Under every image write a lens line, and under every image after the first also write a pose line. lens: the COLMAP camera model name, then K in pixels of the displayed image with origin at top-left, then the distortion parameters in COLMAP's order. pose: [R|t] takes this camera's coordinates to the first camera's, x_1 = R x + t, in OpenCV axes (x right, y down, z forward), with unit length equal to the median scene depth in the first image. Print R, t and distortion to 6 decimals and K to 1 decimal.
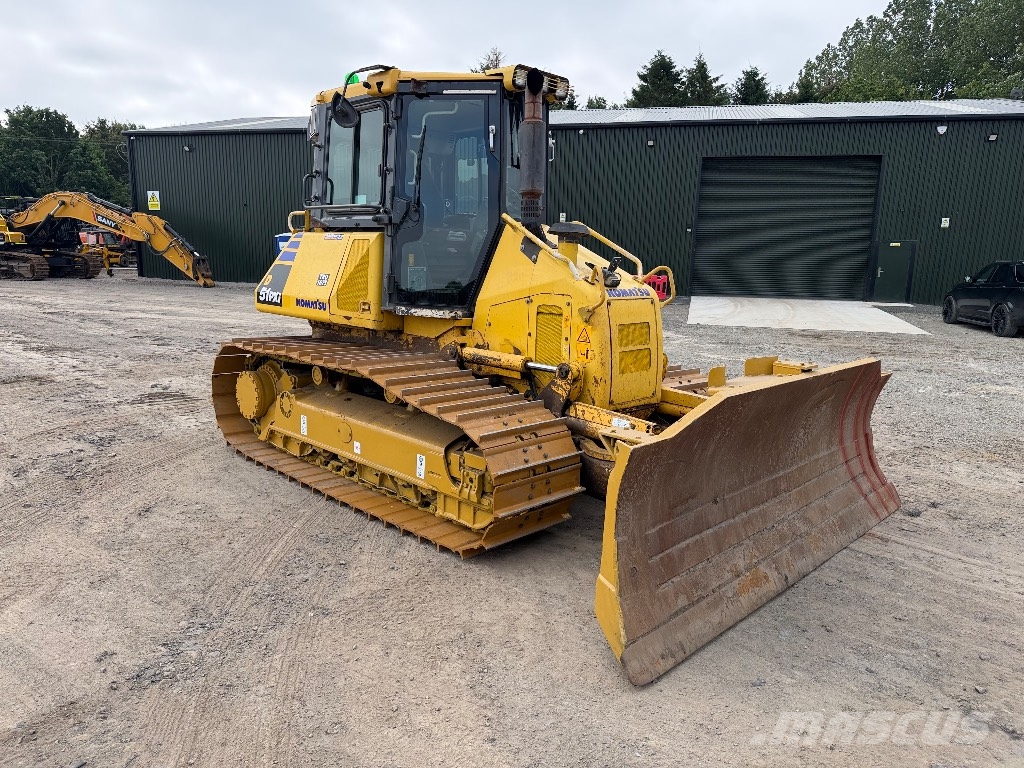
lens RADIAL K [[714.3, 0, 508.5], [0, 714.3, 383.6], [0, 0, 1]] dist [0.072857, -0.086539]
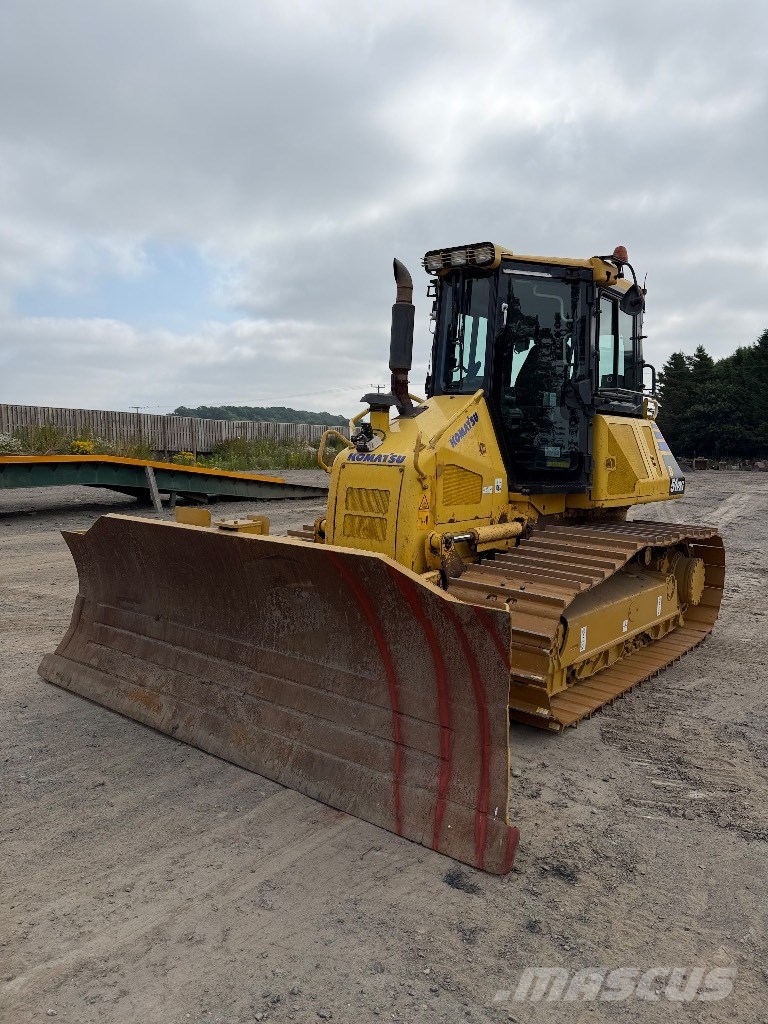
lens RADIAL K [[714.8, 0, 390.0], [0, 714.8, 510.7], [0, 0, 1]] dist [0.095111, -0.134806]
pose [[0.127835, 0.071206, -0.989236, 1.041904], [-0.195371, 0.979684, 0.045272, -0.095626], [0.972362, 0.187480, 0.139150, 0.818624]]
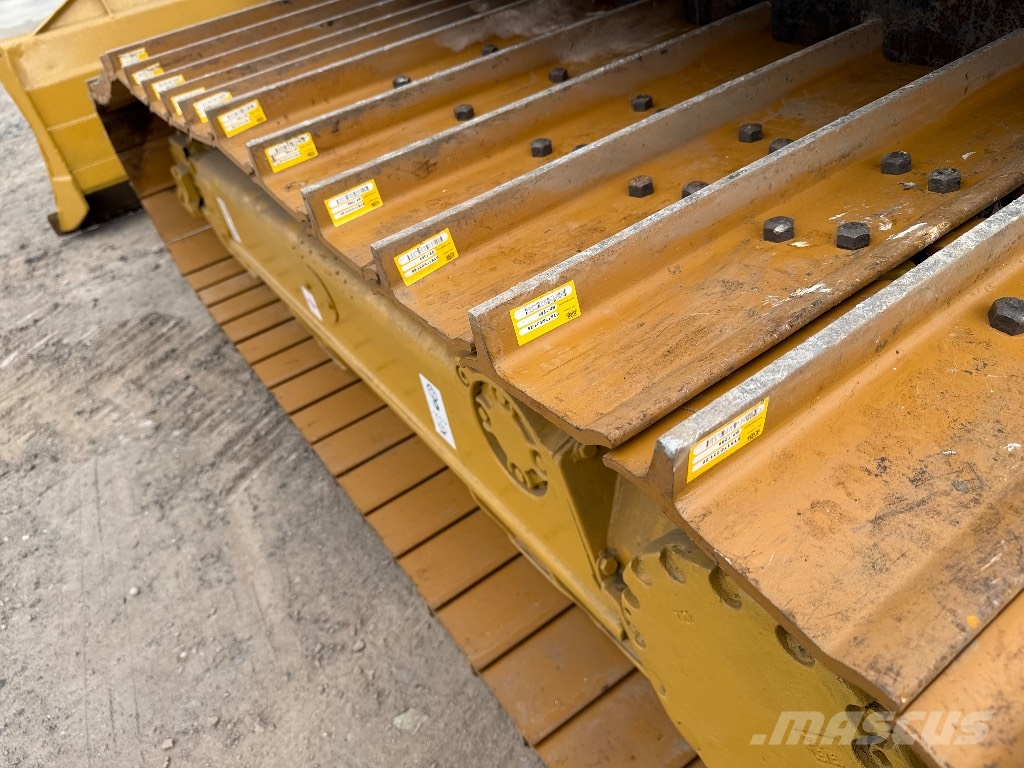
lens RADIAL K [[744.6, 0, 512.0], [0, 744.6, 384.0], [0, 0, 1]] dist [-0.006951, -0.005704]
pose [[-0.969588, 0.019022, 0.244001, -0.093669], [0.190221, 0.685885, 0.702409, -0.181013], [-0.153995, 0.727461, -0.668645, 1.580405]]
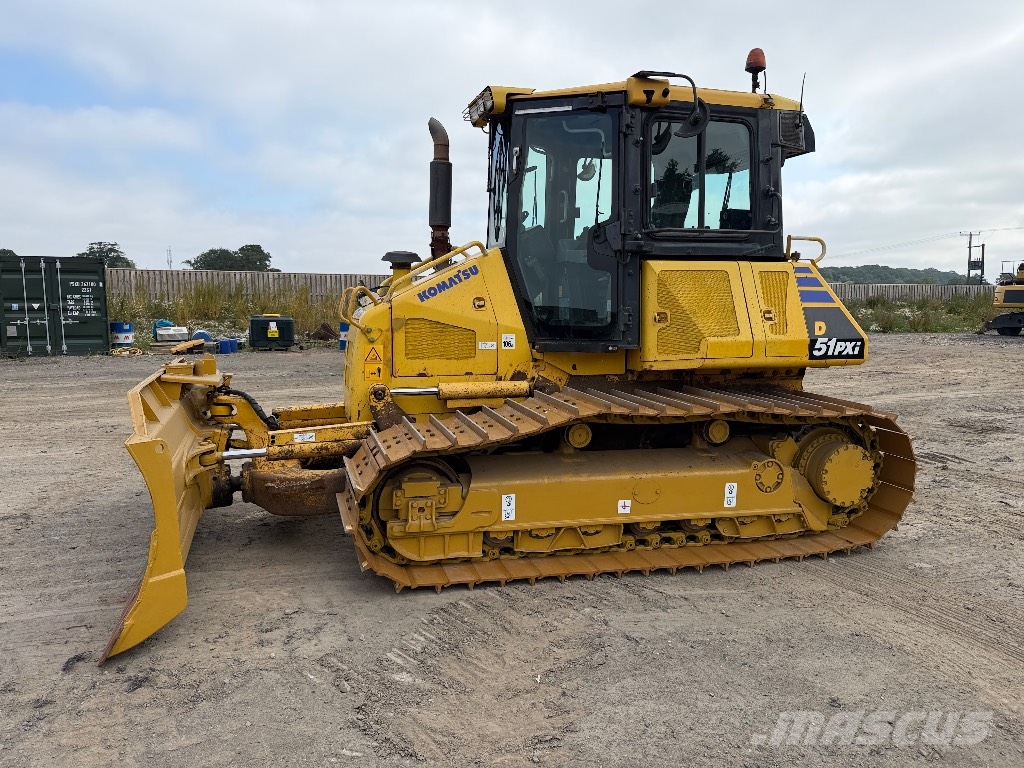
lens RADIAL K [[714.8, 0, 512.0], [0, 714.8, 384.0], [0, 0, 1]] dist [0.095111, -0.134806]
pose [[-0.465393, 0.073011, -0.882088, 0.907543], [-0.172172, 0.970088, 0.171134, -0.222327], [0.868197, 0.231515, -0.438902, 1.530162]]
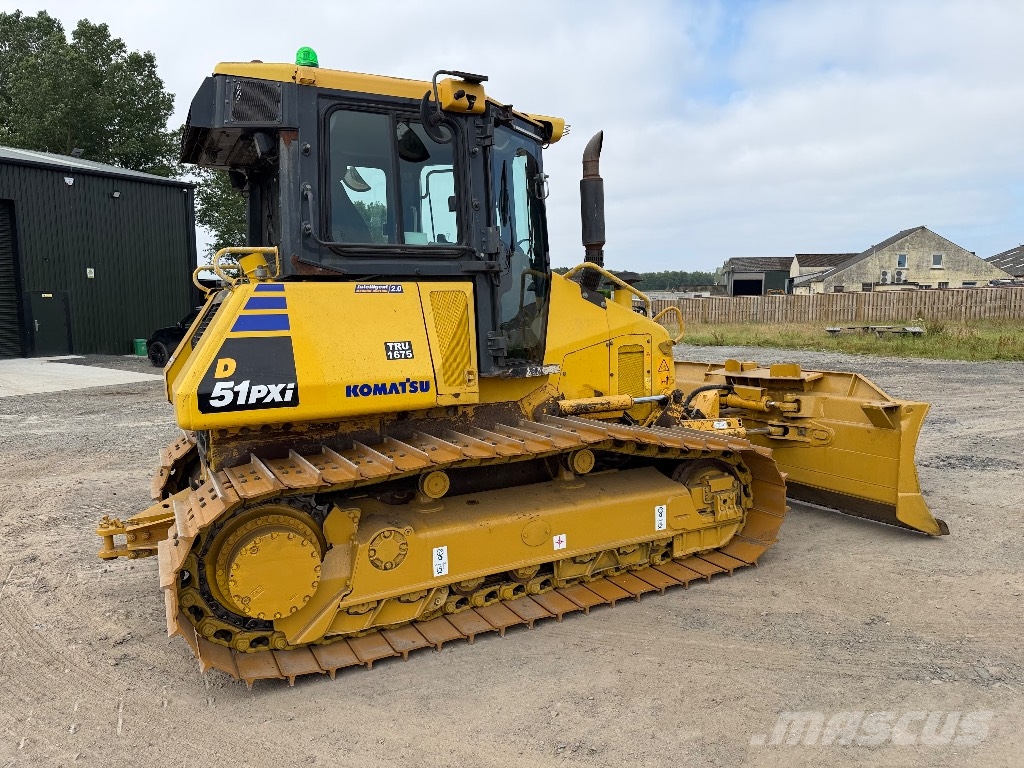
lens RADIAL K [[713.2, 0, 512.8], [0, 713.2, 386.4], [0, 0, 1]] dist [0.101775, -0.140300]
pose [[0.296003, -0.140432, 0.944808, -0.967989], [0.200077, 0.976306, 0.082431, -0.160616], [-0.933998, 0.164635, 0.317087, 0.759543]]
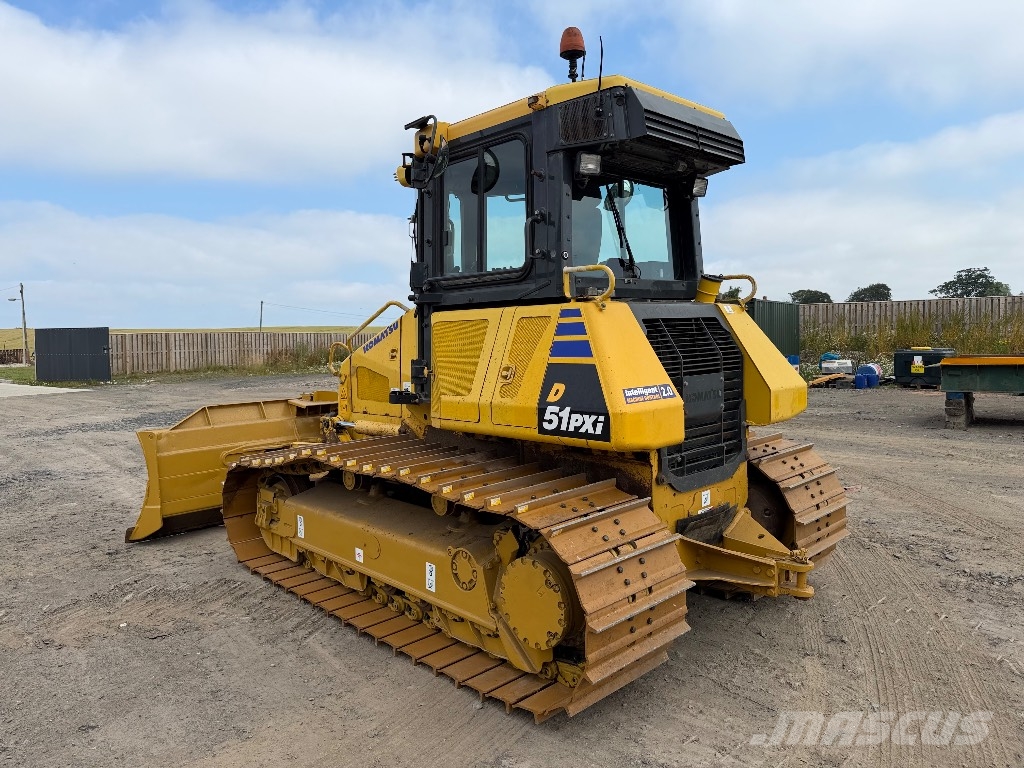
lens RADIAL K [[717.9, 0, 509.9], [0, 717.9, 381.9], [0, 0, 1]] dist [0.095280, -0.135526]
pose [[-0.999901, -0.004551, 0.013335, -0.092687], [-0.001260, 0.971499, 0.237042, -0.372617], [-0.014034, 0.237002, -0.971408, 2.111751]]
